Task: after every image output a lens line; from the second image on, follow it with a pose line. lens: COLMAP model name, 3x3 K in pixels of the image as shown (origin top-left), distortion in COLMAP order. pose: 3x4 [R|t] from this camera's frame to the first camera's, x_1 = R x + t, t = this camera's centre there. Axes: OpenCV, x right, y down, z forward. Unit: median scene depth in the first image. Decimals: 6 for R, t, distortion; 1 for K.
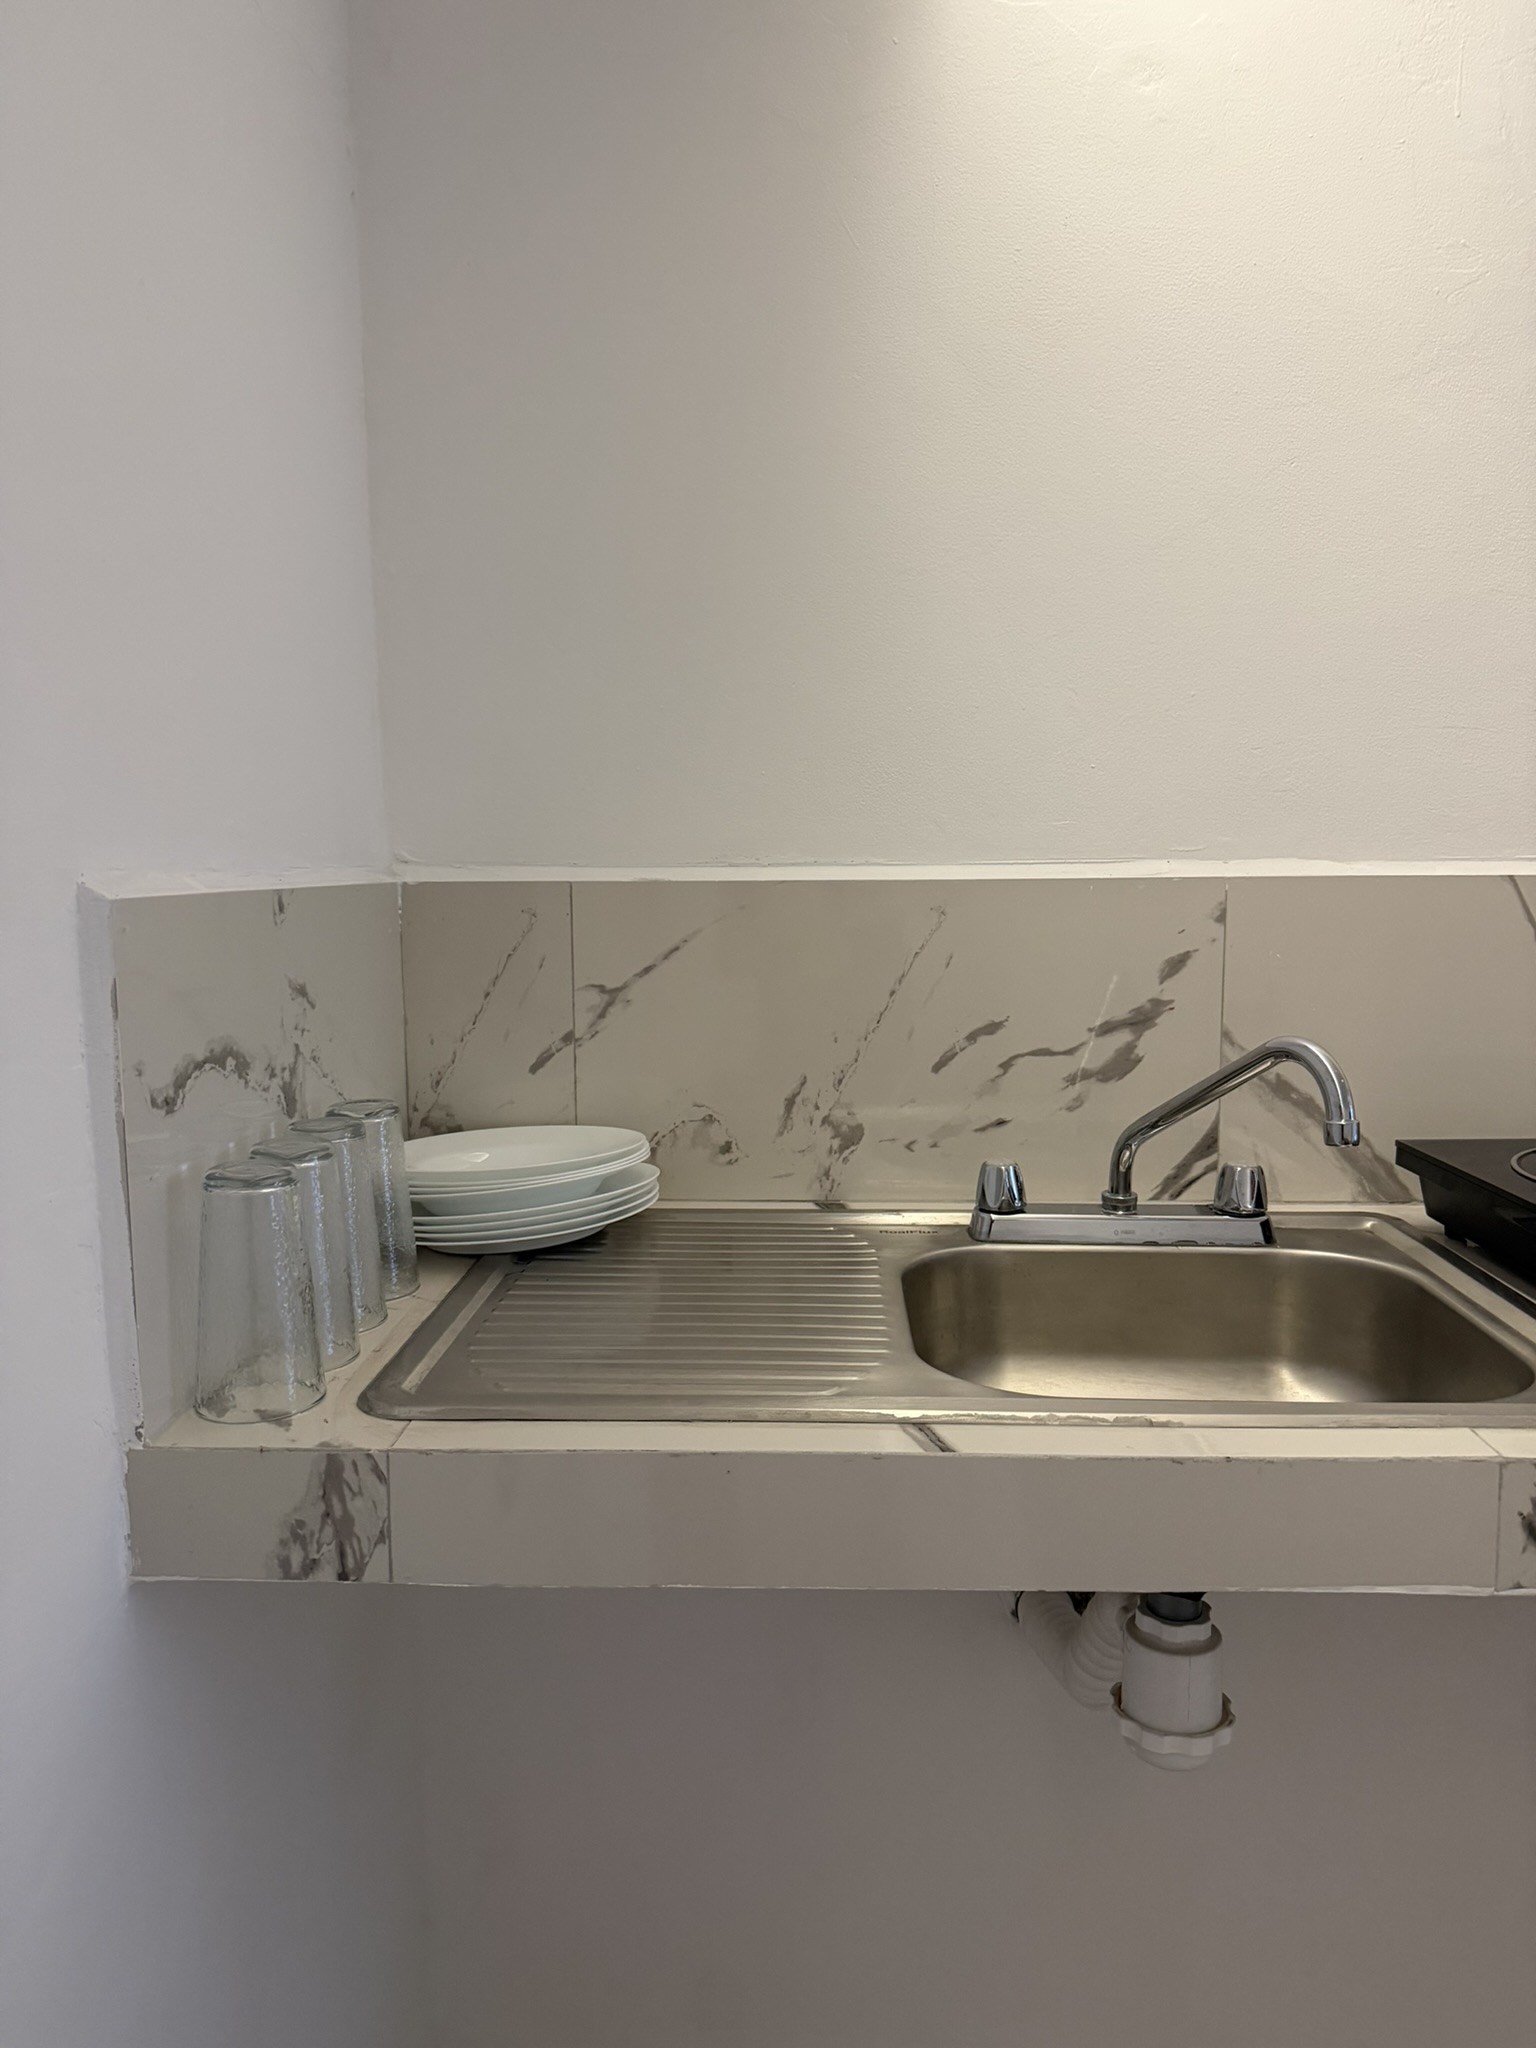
lens RADIAL K [[1427.5, 0, 766.1], [0, 1427.5, 1013.7], [0, 0, 1]] dist [0.039867, -0.052968]
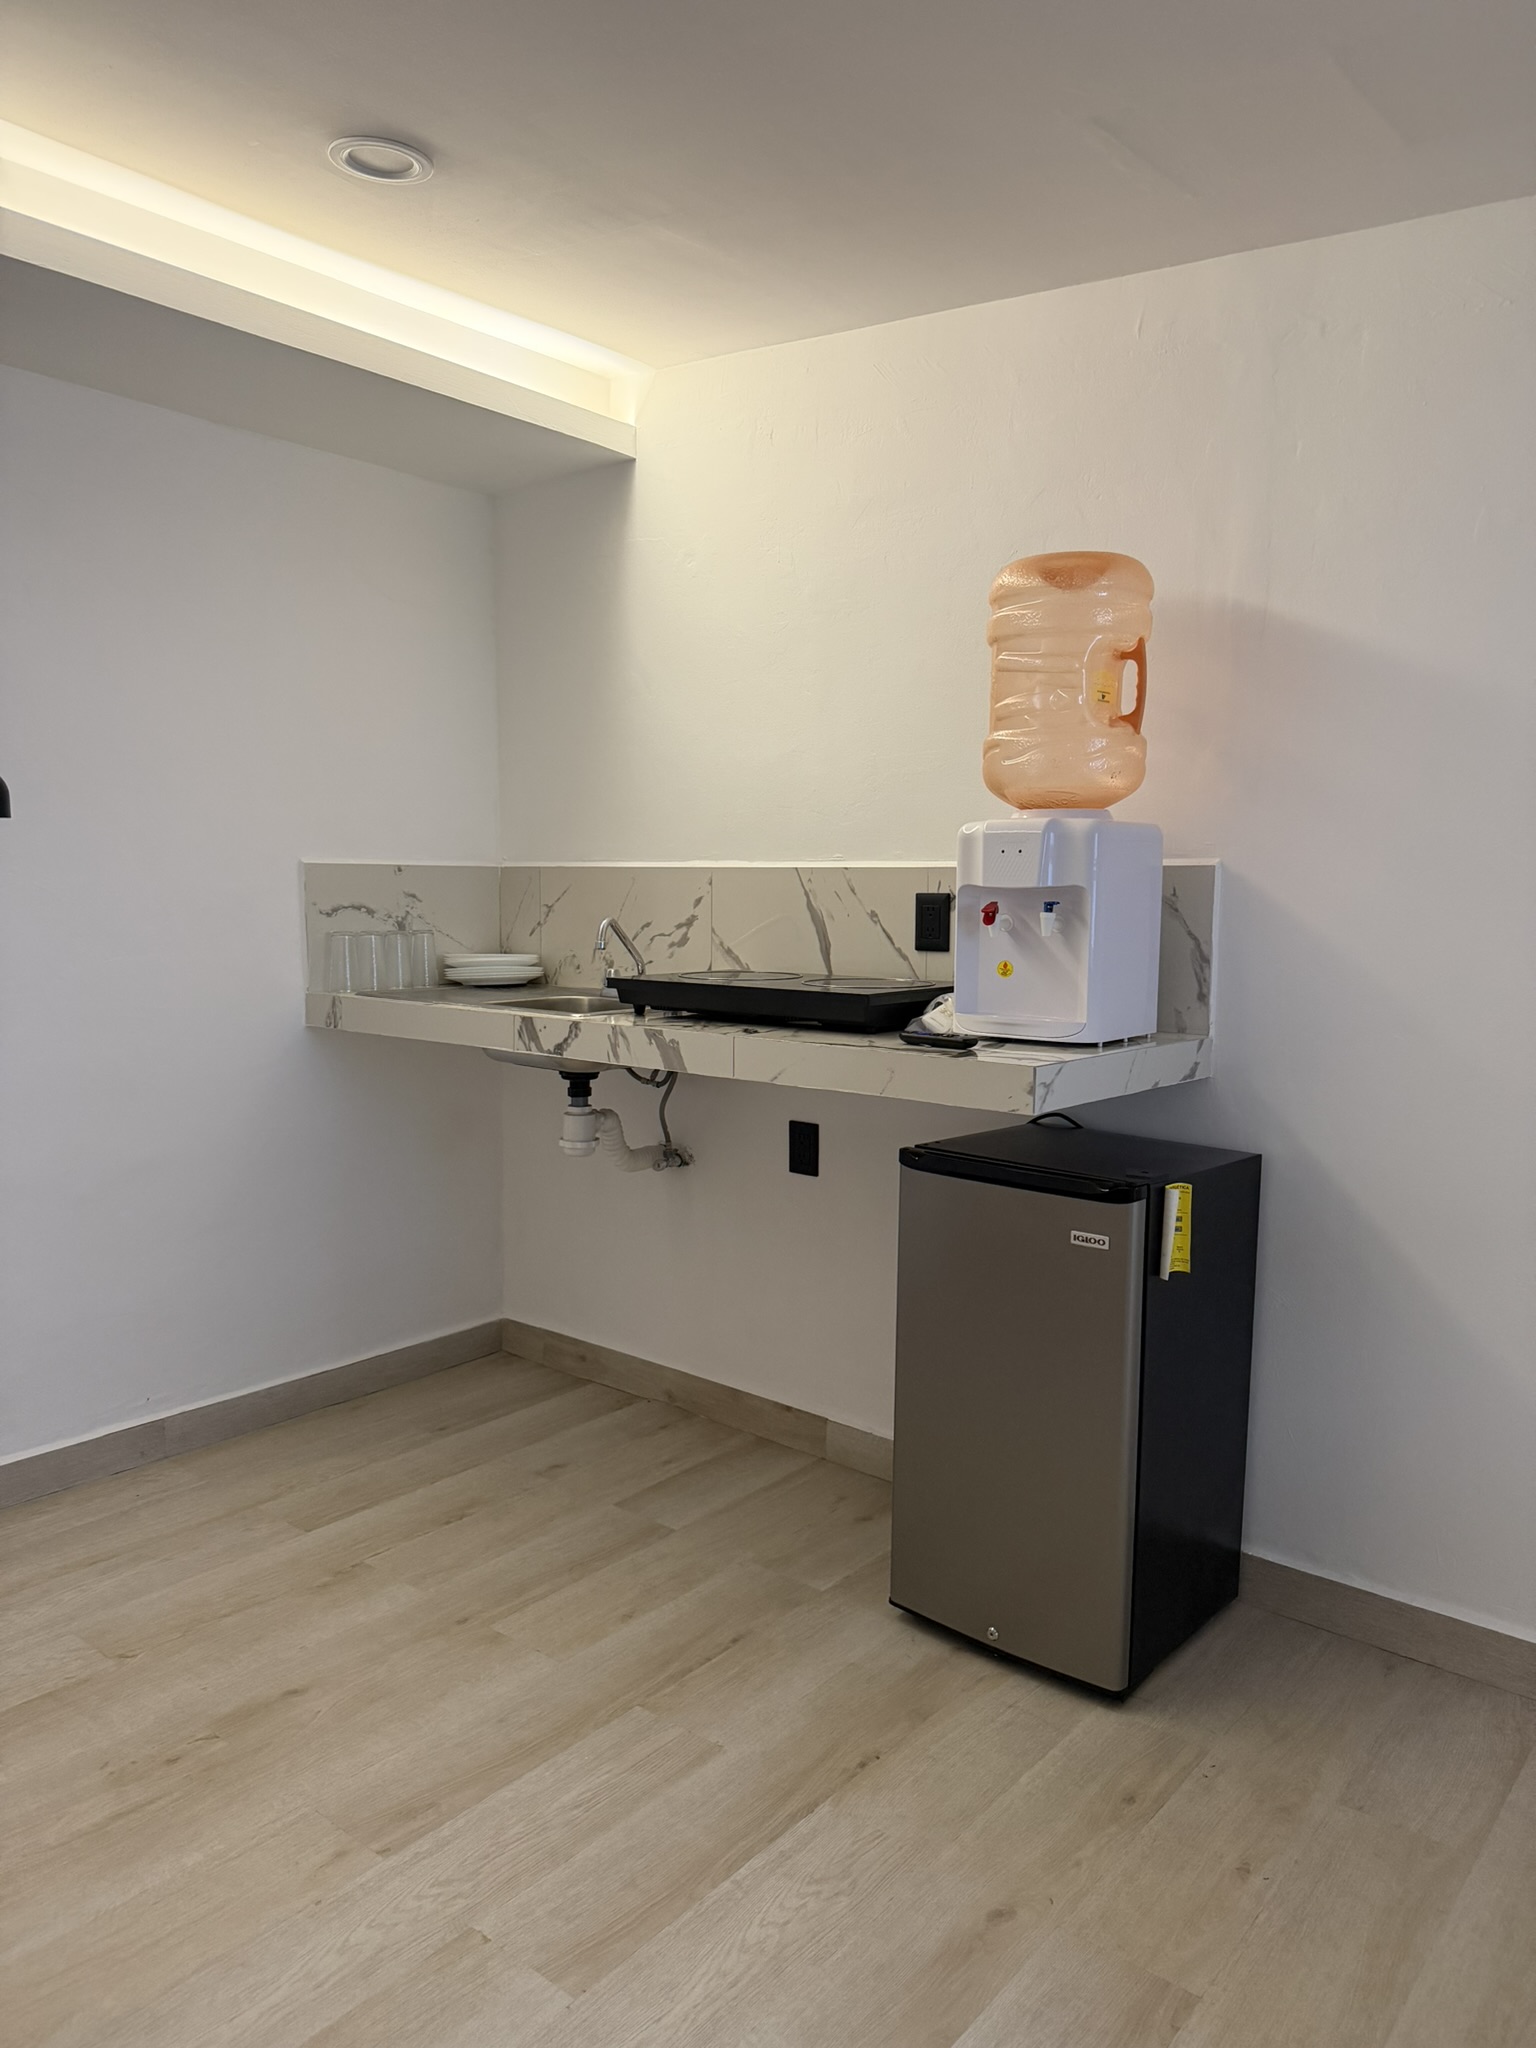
lens RADIAL K [[1427.5, 0, 778.6], [0, 1427.5, 1029.3], [0, 0, 1]] dist [0.039867, -0.052968]
pose [[0.795267, 0.079203, -0.601064, 1.929132], [-0.077607, 0.996573, 0.028639, 0.107328], [0.601272, 0.023871, 0.798688, -0.922363]]
